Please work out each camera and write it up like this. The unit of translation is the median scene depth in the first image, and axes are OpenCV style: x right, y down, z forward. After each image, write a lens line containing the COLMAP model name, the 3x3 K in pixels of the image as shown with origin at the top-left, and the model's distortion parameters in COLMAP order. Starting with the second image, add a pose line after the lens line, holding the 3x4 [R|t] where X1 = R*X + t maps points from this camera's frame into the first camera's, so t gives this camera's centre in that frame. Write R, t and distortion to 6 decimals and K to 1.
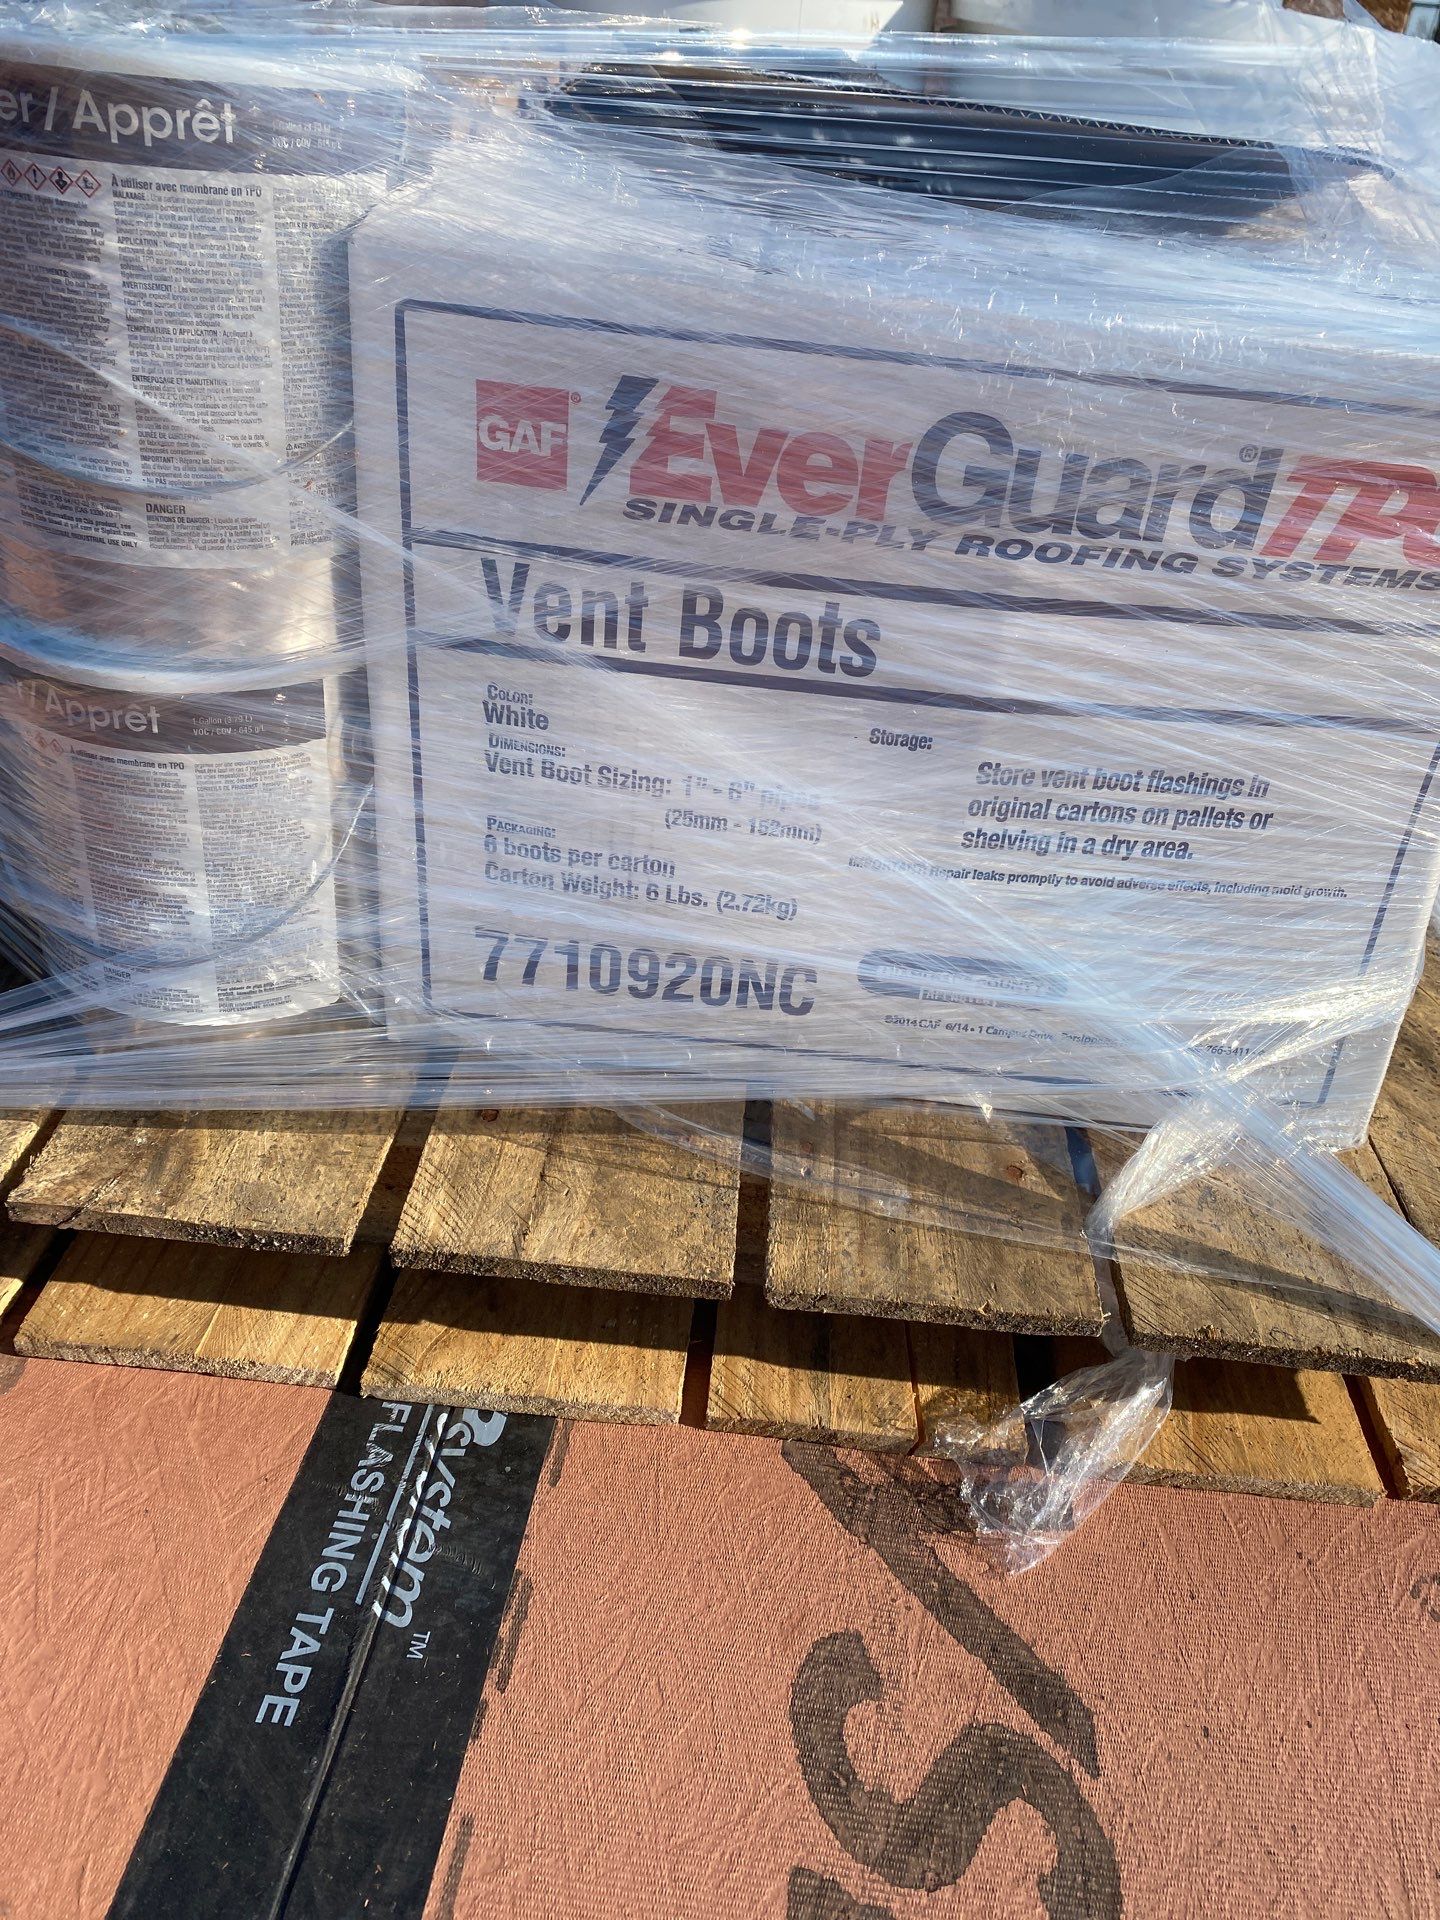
lens RADIAL K [[1420.6, 0, 720.0], [0, 1420.6, 960.0], [0, 0, 1]] dist [0.055188, -0.003050]
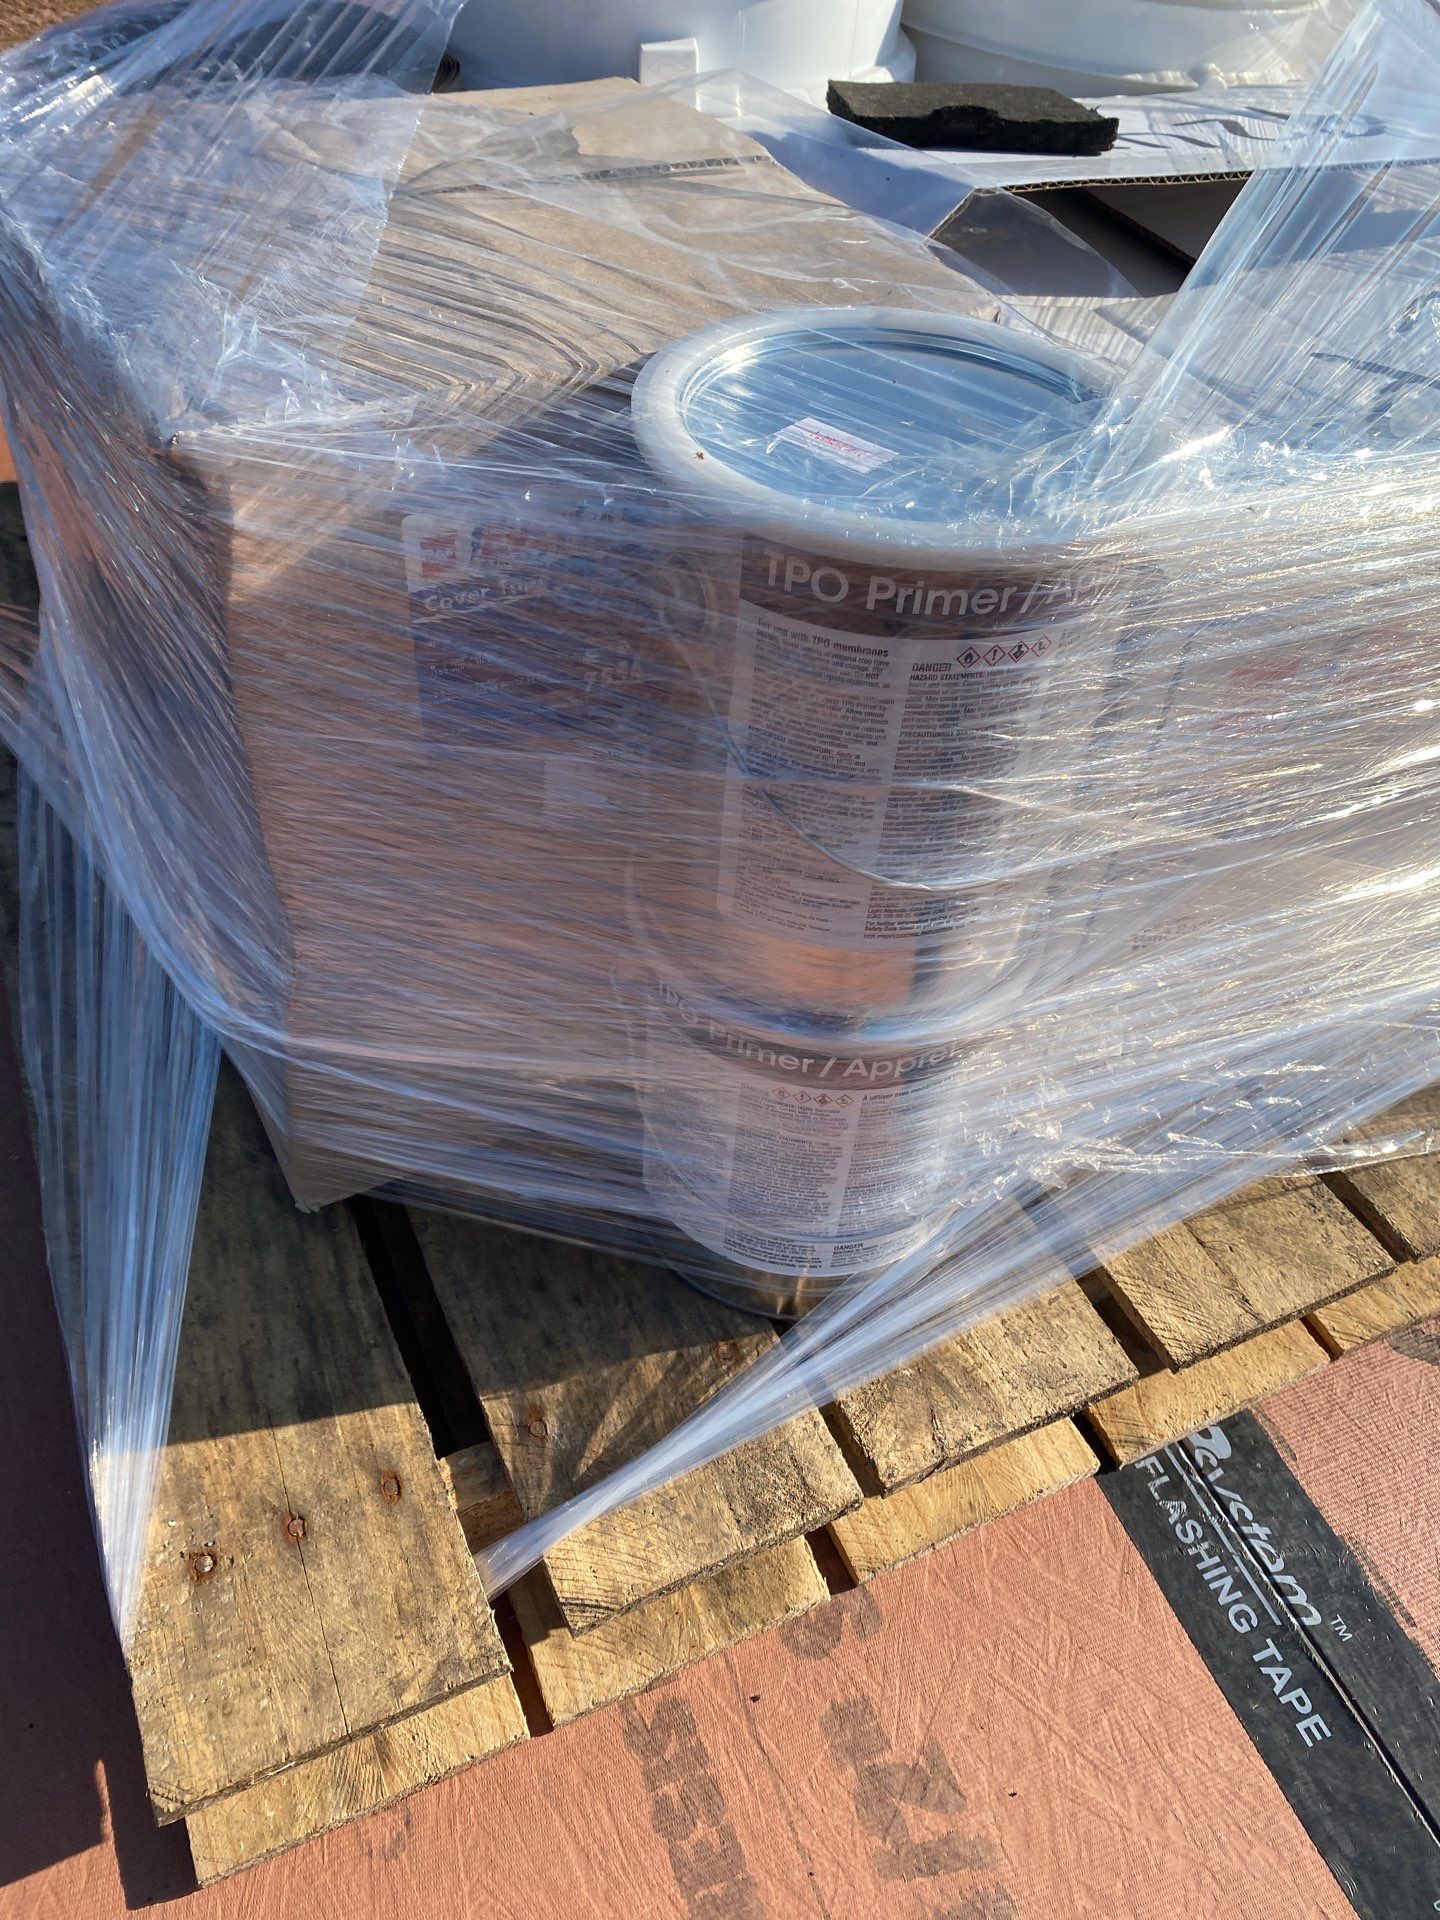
lens RADIAL K [[1420.6, 0, 720.0], [0, 1420.6, 960.0], [0, 0, 1]] dist [0.055188, -0.003050]
pose [[0.867277, -0.373384, 0.329265, -0.830392], [0.279893, 0.912691, 0.297752, -0.562207], [-0.411693, -0.166074, 0.896063, 0.162096]]
